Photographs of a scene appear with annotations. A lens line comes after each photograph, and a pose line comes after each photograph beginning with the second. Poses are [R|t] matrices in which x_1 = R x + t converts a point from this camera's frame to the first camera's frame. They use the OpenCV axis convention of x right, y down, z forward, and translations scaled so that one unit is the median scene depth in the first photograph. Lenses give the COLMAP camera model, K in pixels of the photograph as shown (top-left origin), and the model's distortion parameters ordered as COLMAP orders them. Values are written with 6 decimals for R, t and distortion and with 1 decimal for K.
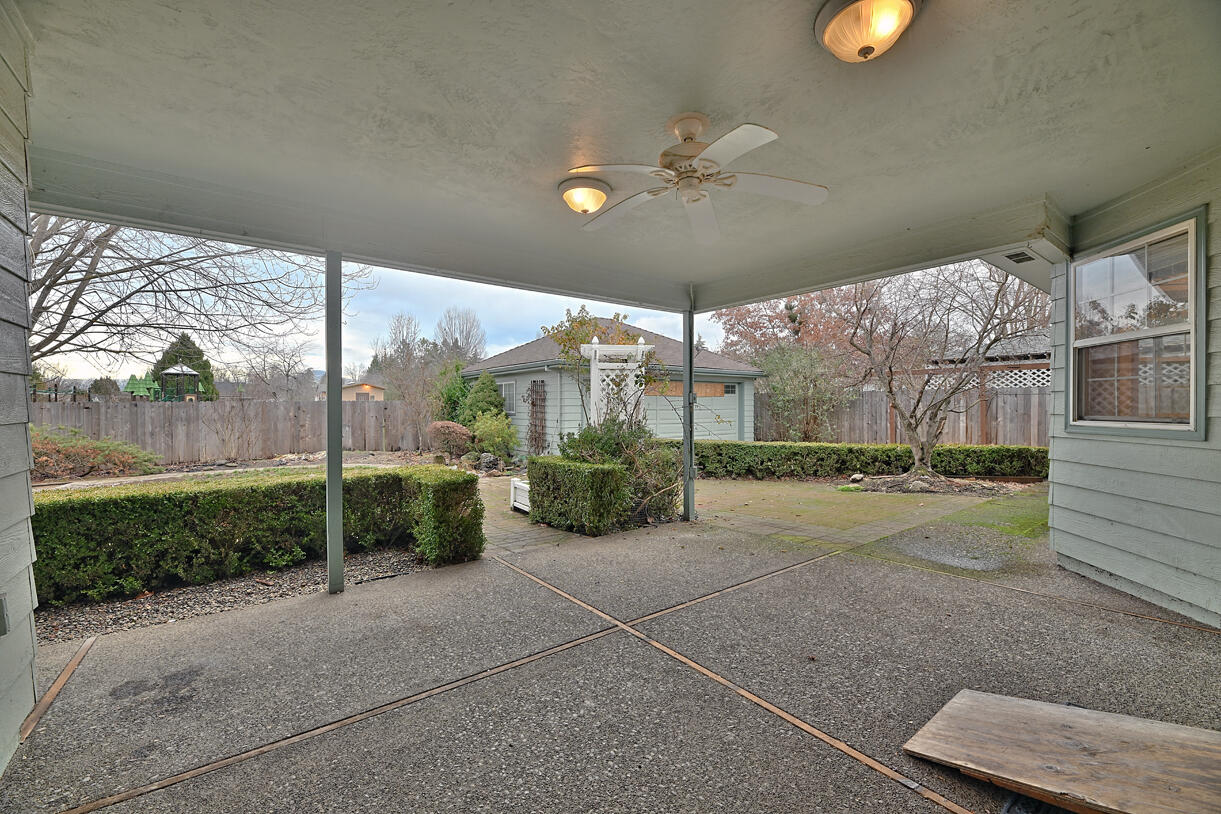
lens RADIAL K [[486.6, 0, 609.7], [0, 486.6, 406.3], [0, 0, 1]] dist [-0.002234, -0.001362]
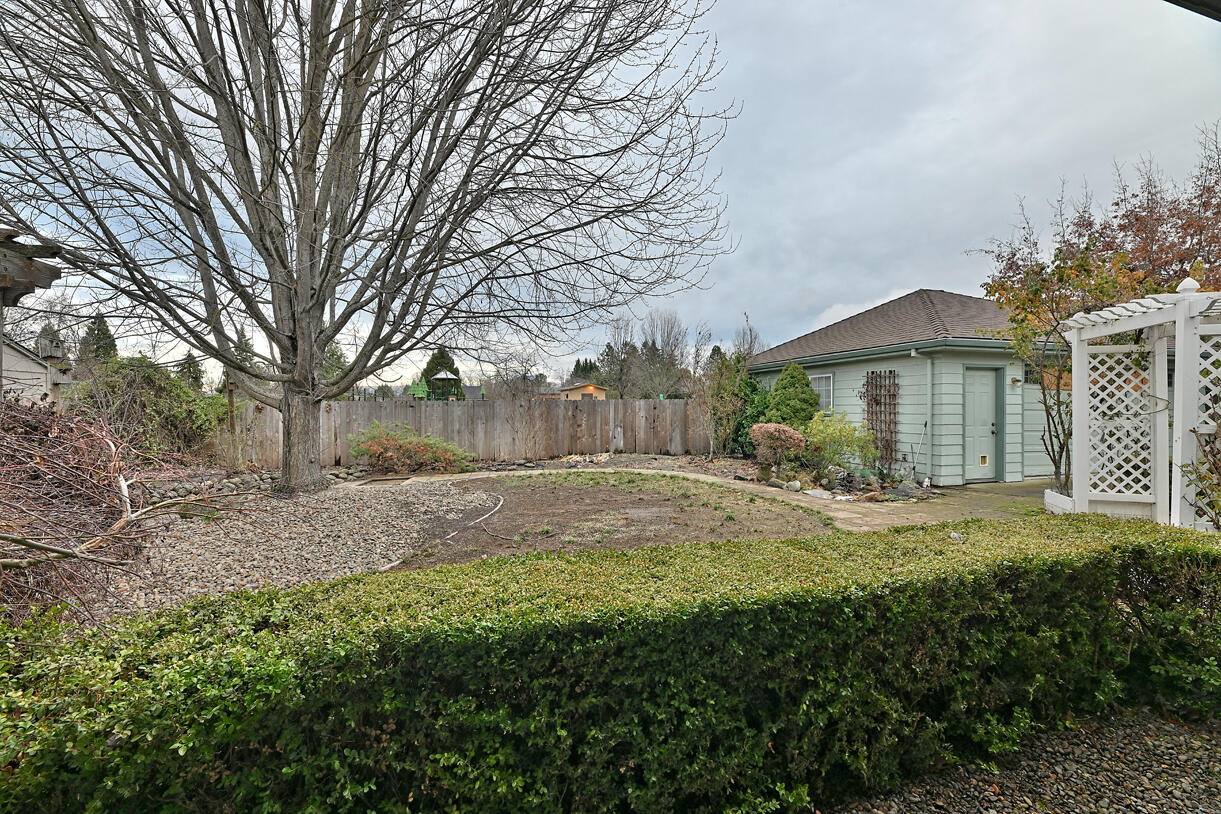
lens RADIAL K [[486.6, 0, 611.2], [0, 486.6, 410.5], [0, 0, 1]] dist [-0.002234, -0.001362]
pose [[0.933324, 0.003094, -0.359023, -0.256112], [-0.000592, 0.999975, 0.007079, 0.003559], [0.359035, -0.006394, 0.933302, 0.136842]]
